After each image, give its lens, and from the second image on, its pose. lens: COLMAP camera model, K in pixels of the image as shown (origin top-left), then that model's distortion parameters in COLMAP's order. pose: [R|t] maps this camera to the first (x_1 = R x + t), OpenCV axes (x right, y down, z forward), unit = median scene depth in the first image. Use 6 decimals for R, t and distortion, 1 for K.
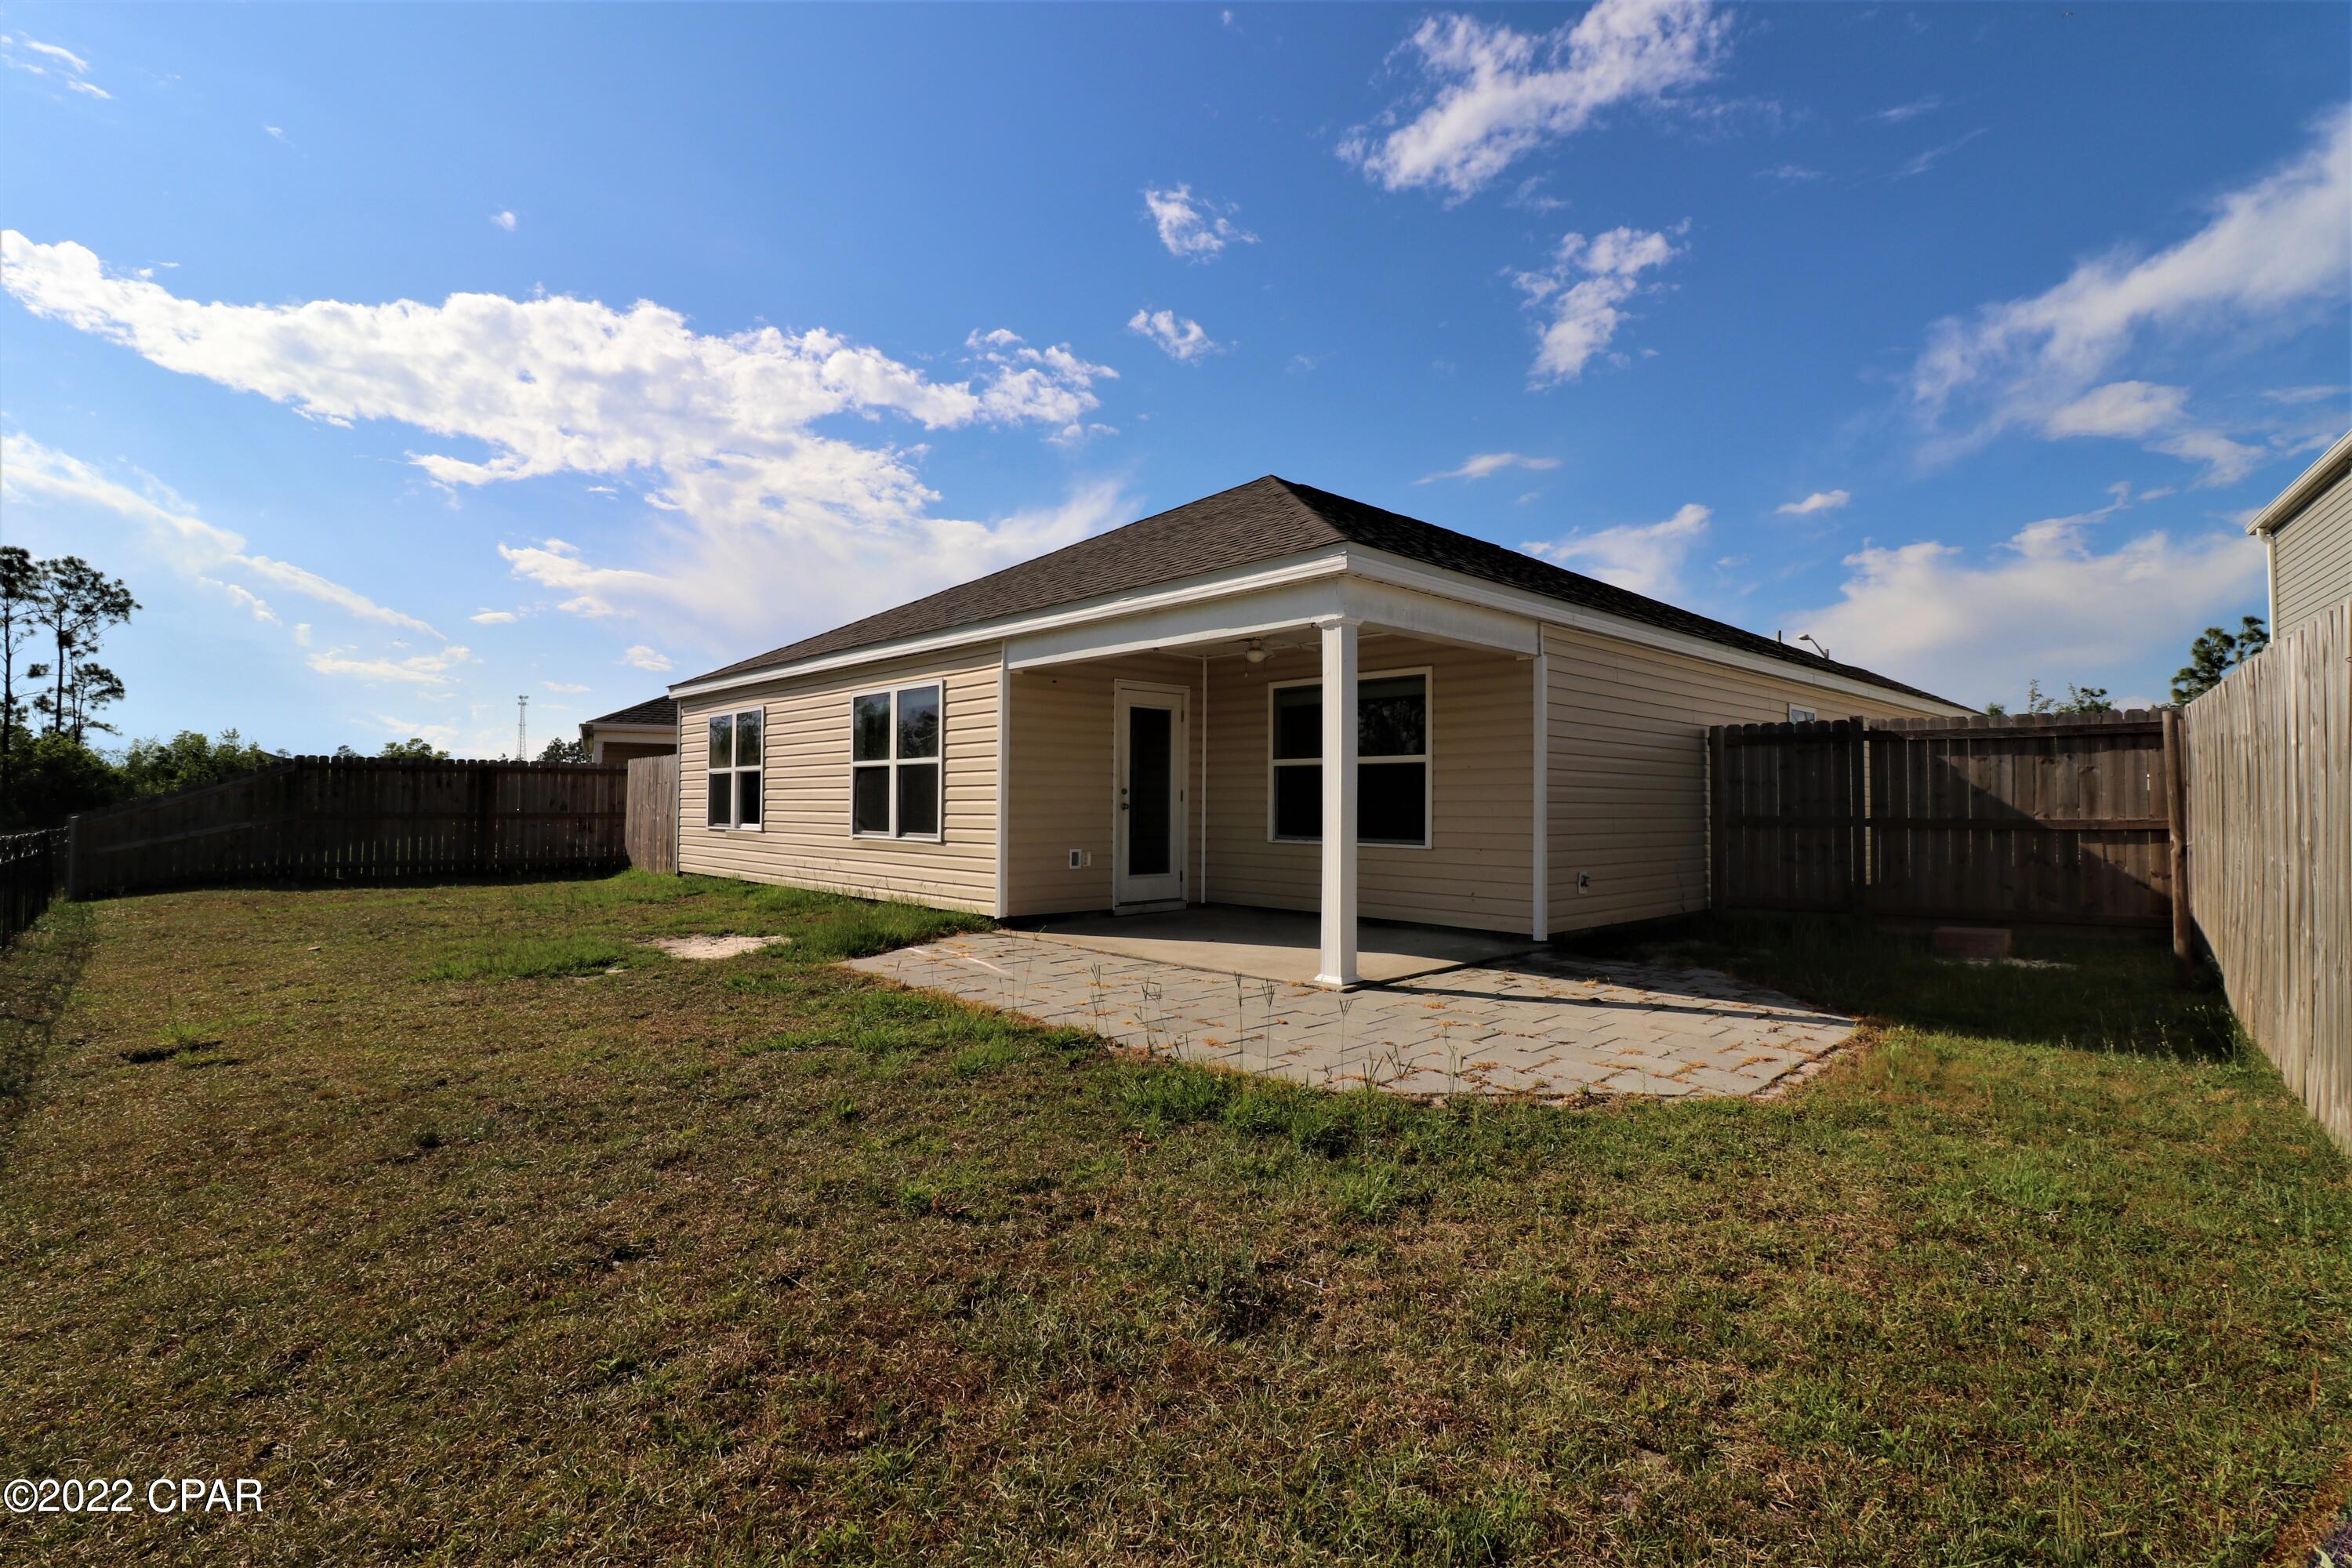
lens RADIAL K [[1087.5, 0, 1163.4], [0, 1087.5, 774.9], [0, 0, 1]] dist [-0.002630, -0.011435]
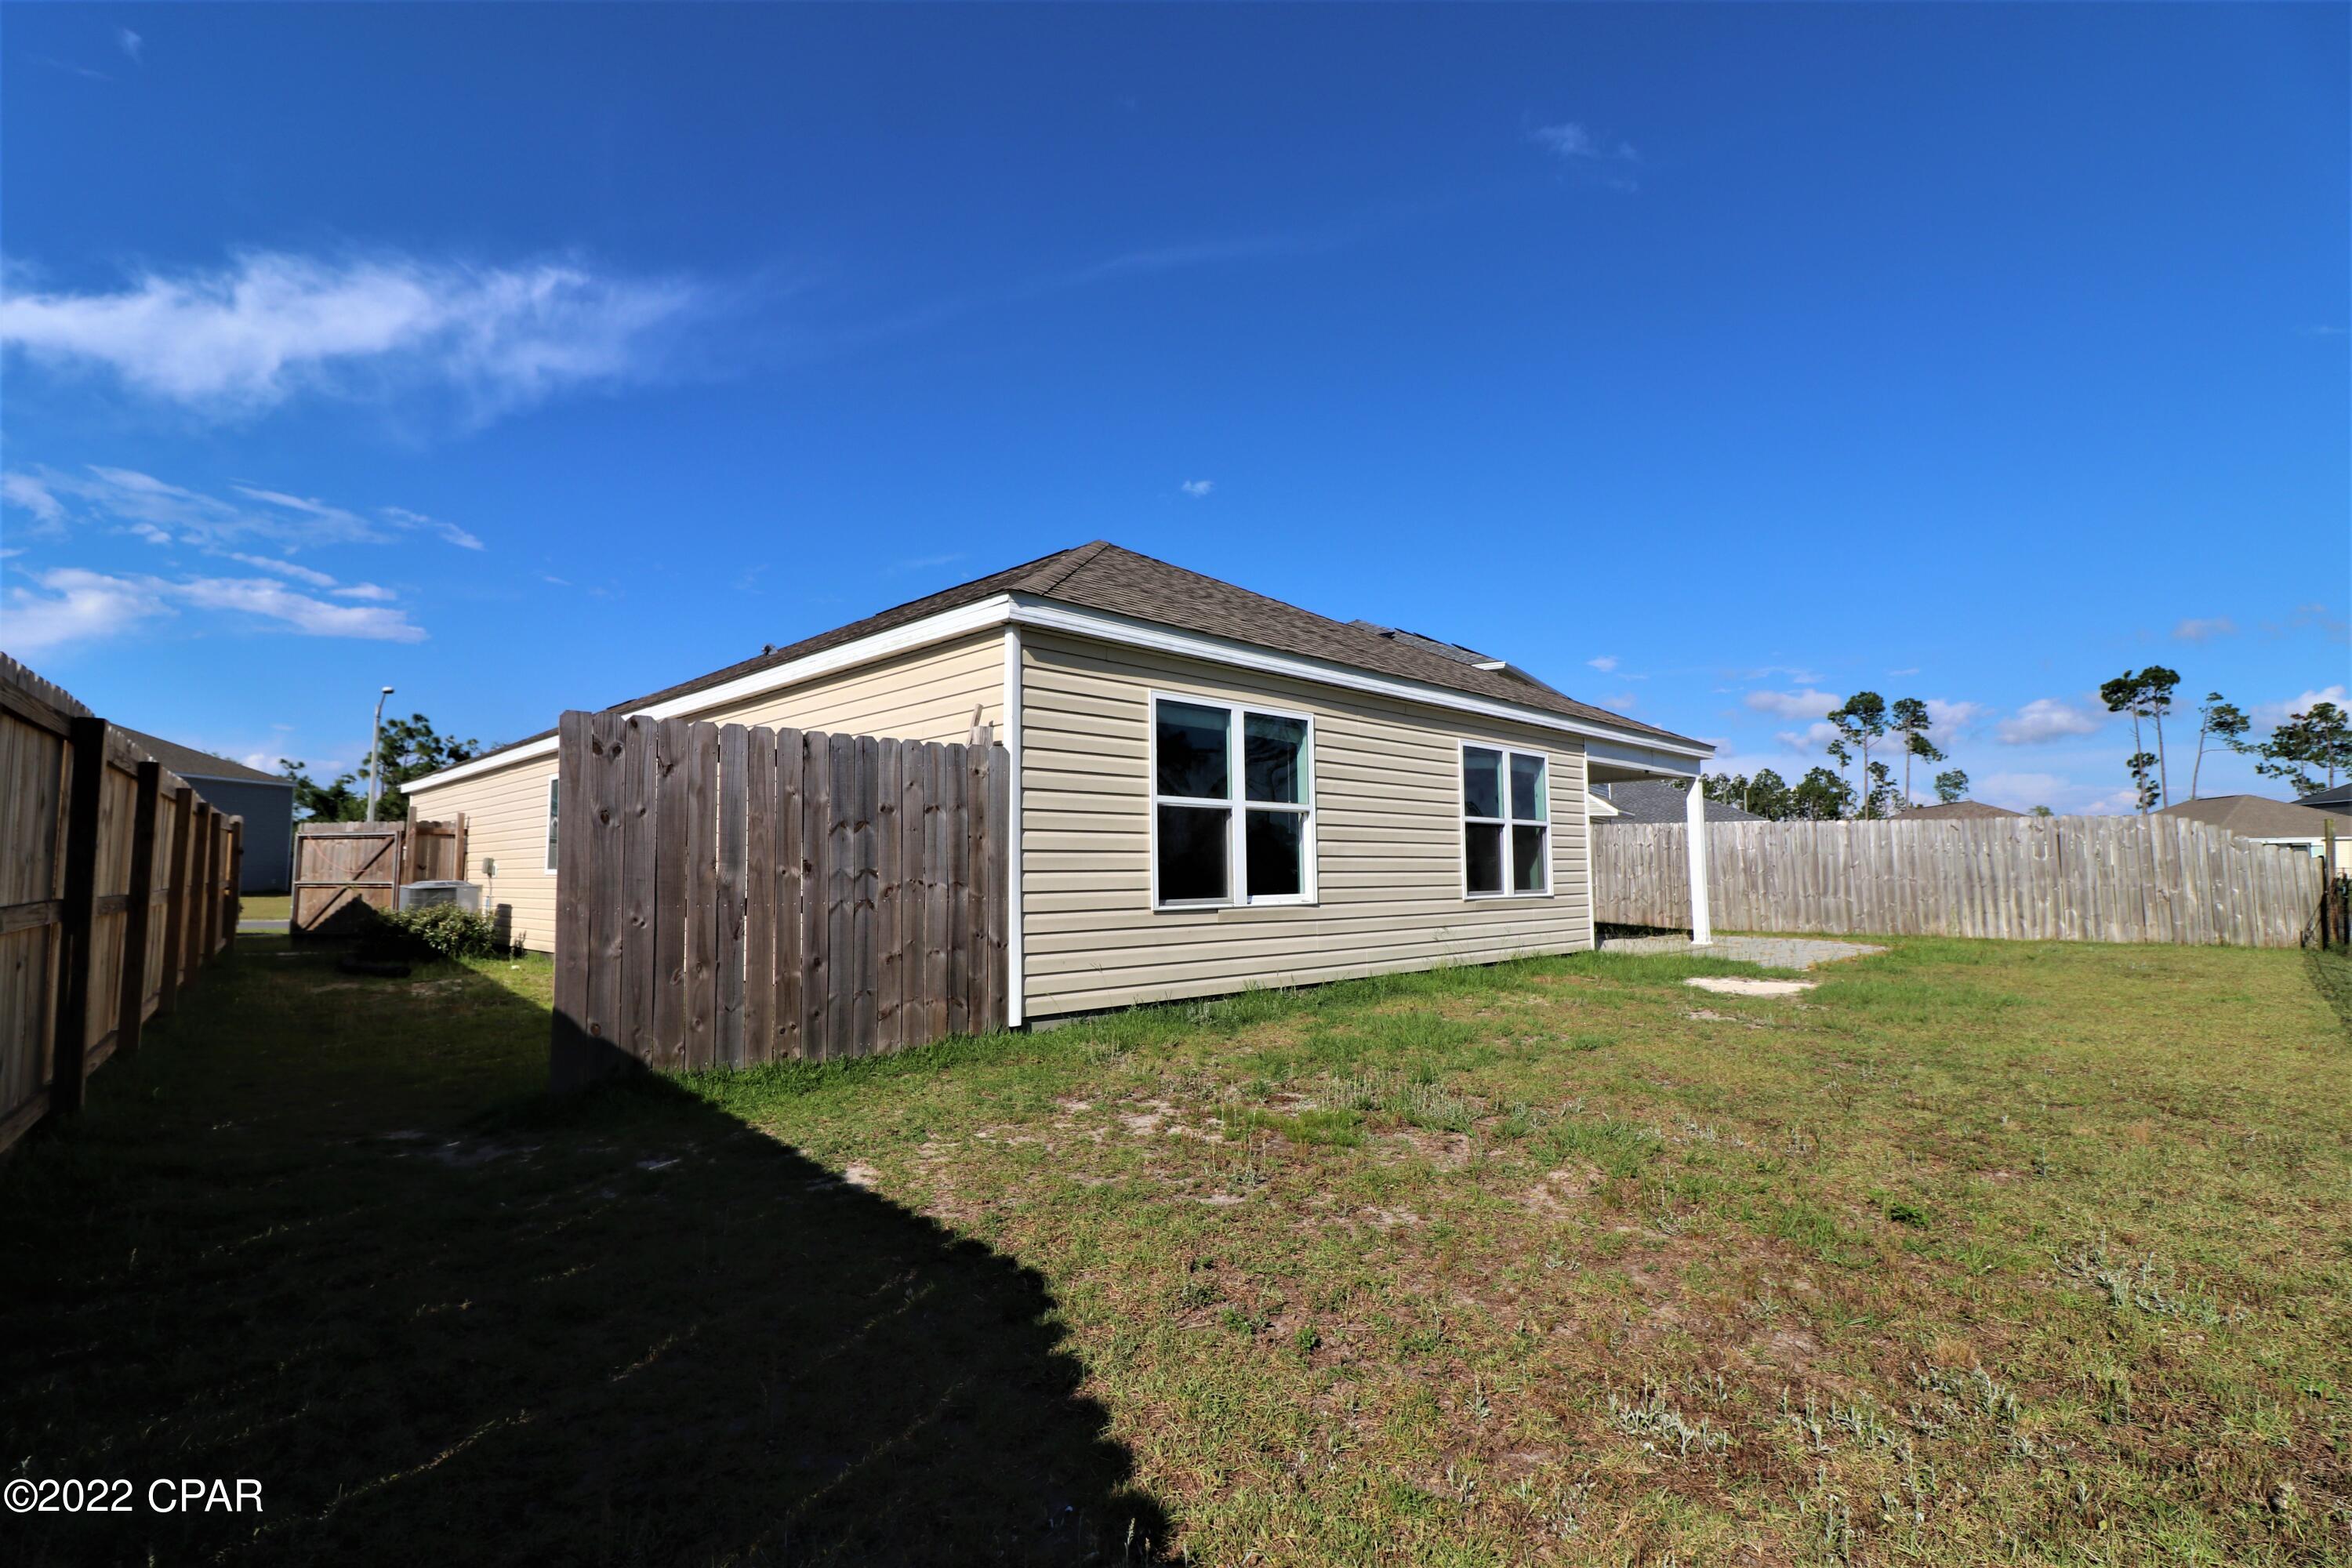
lens RADIAL K [[1087.5, 0, 1163.4], [0, 1087.5, 774.9], [0, 0, 1]] dist [-0.002630, -0.011435]
pose [[-0.035965, 0.061658, 0.997449, -1.117678], [-0.042894, 0.997080, -0.063182, 0.021168], [-0.998432, -0.045057, -0.033216, 1.205953]]
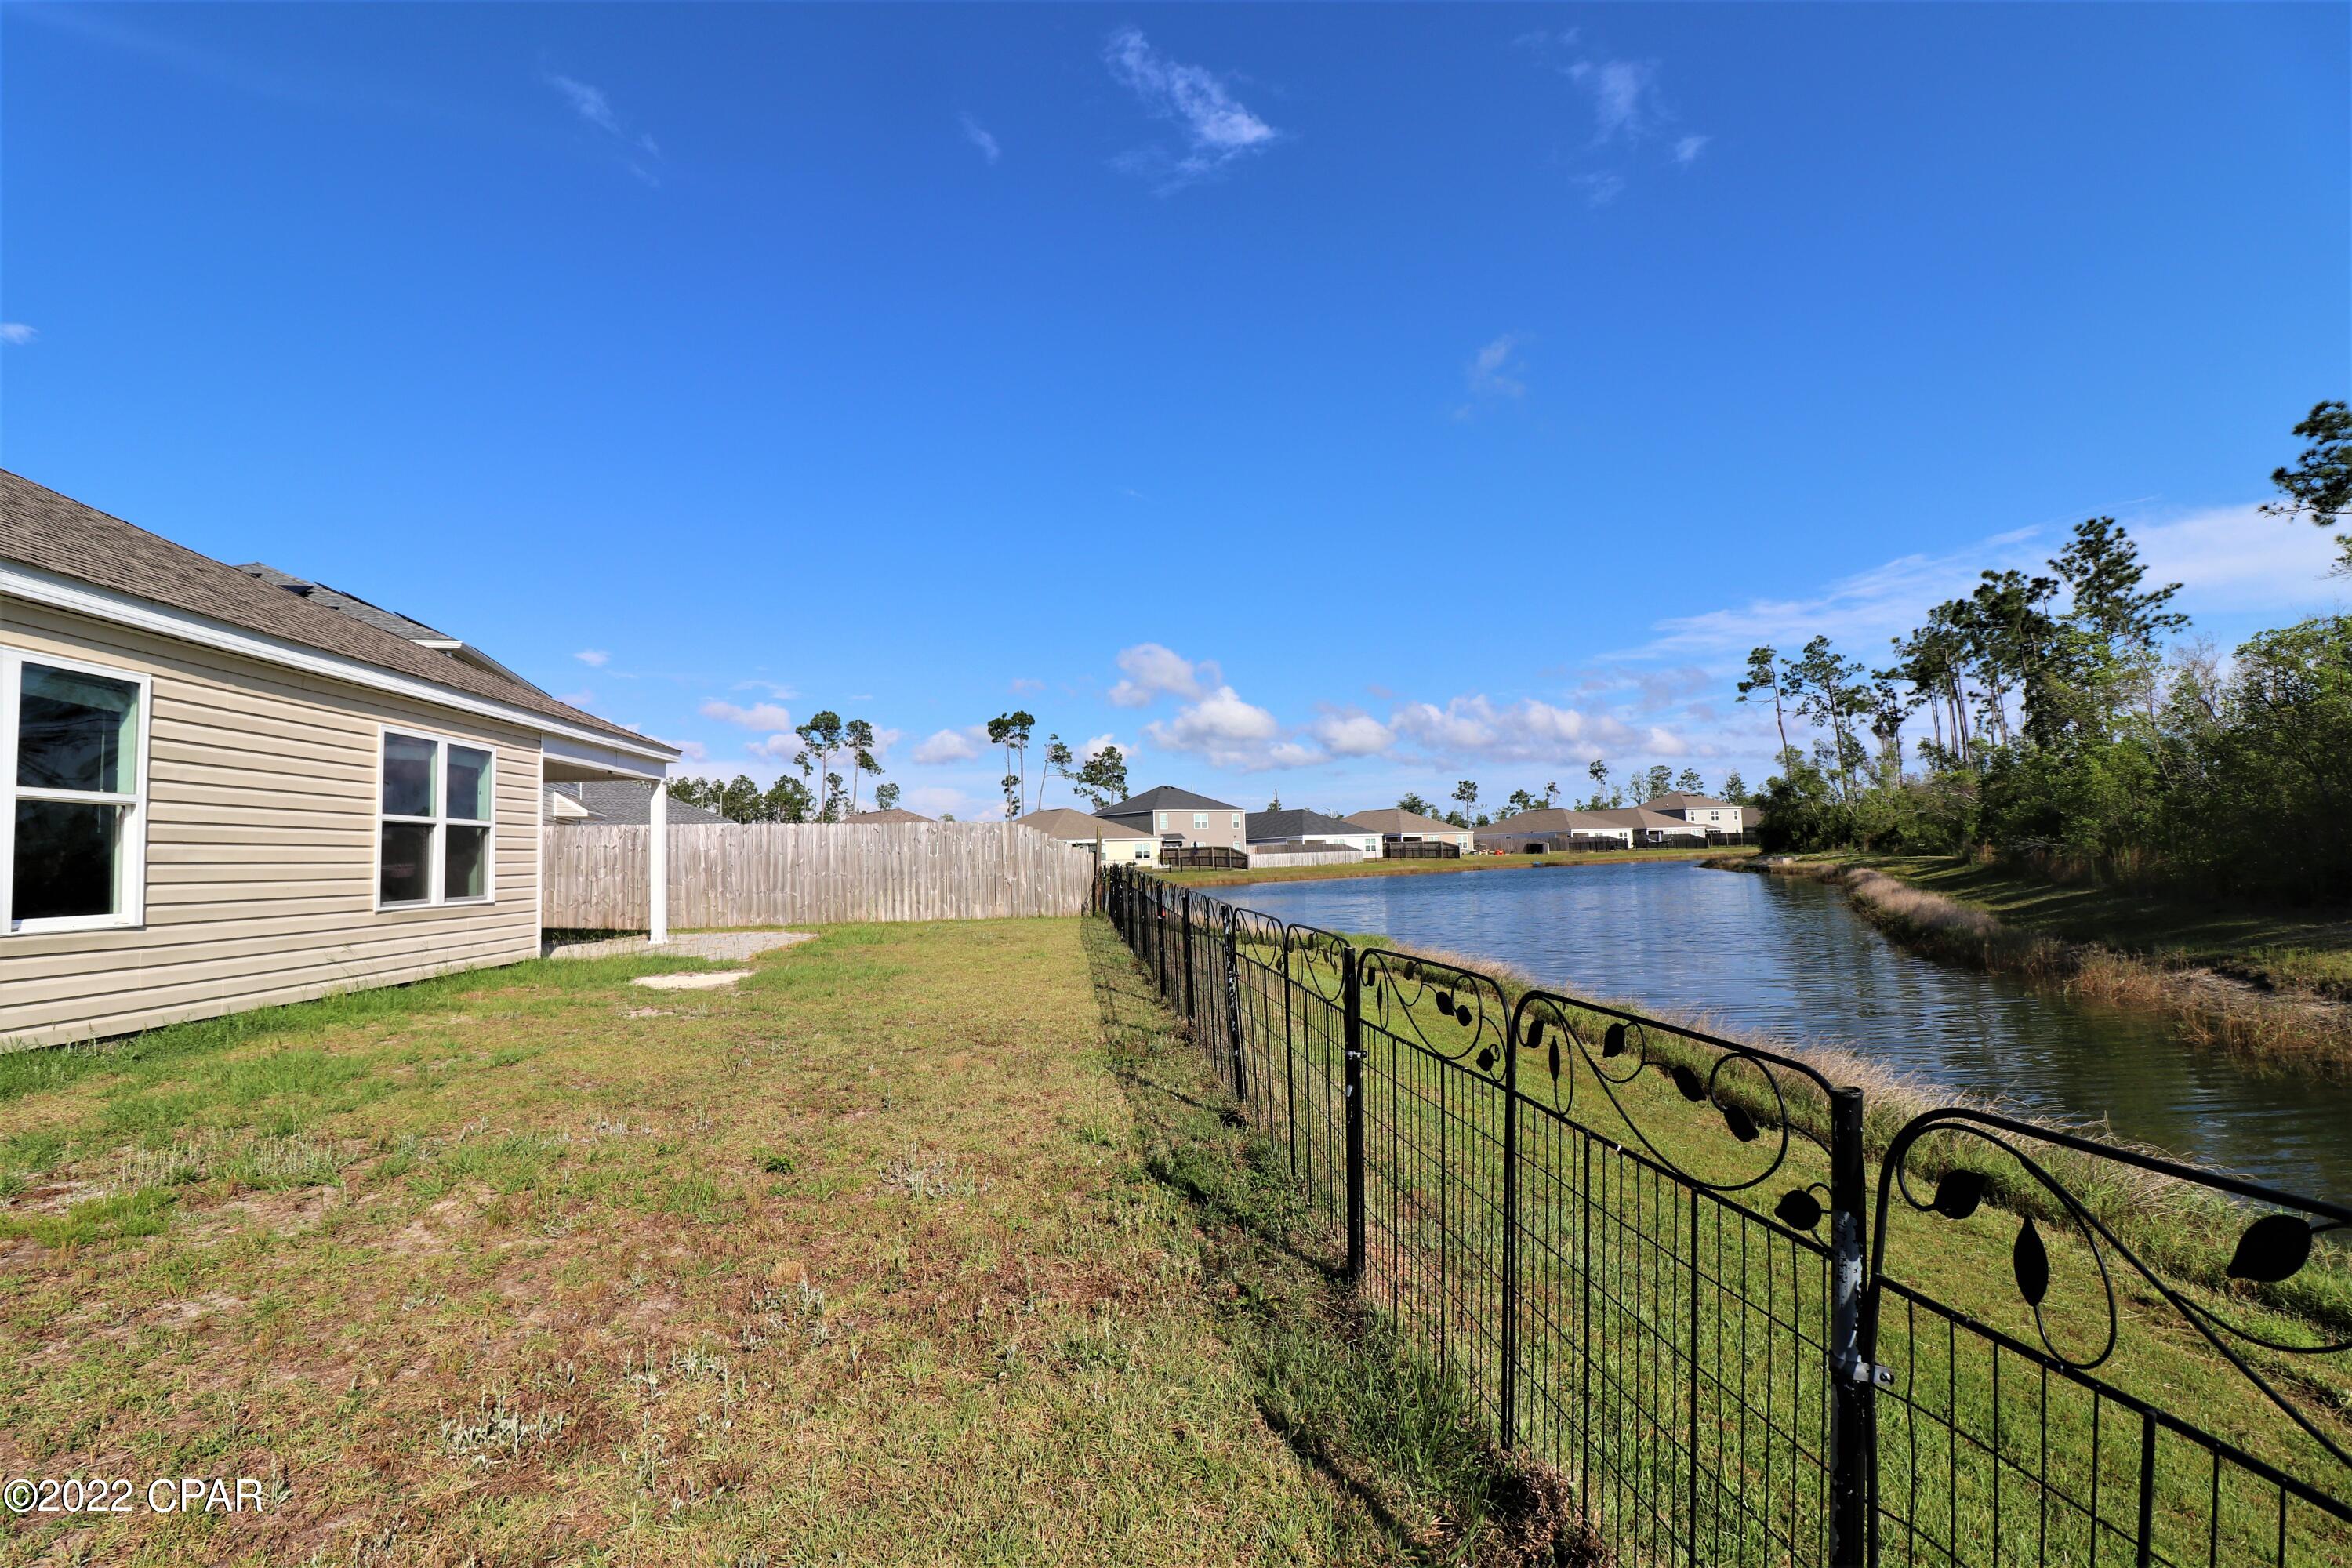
lens RADIAL K [[1086.4, 0, 1164.8], [0, 1086.4, 777.5], [0, 0, 1]] dist [0.000289, -0.013080]
pose [[-0.790818, 0.040086, 0.610737, -1.134811], [-0.020933, 0.995498, -0.092446, 0.021209], [-0.611693, -0.085892, -0.786418, 1.192586]]
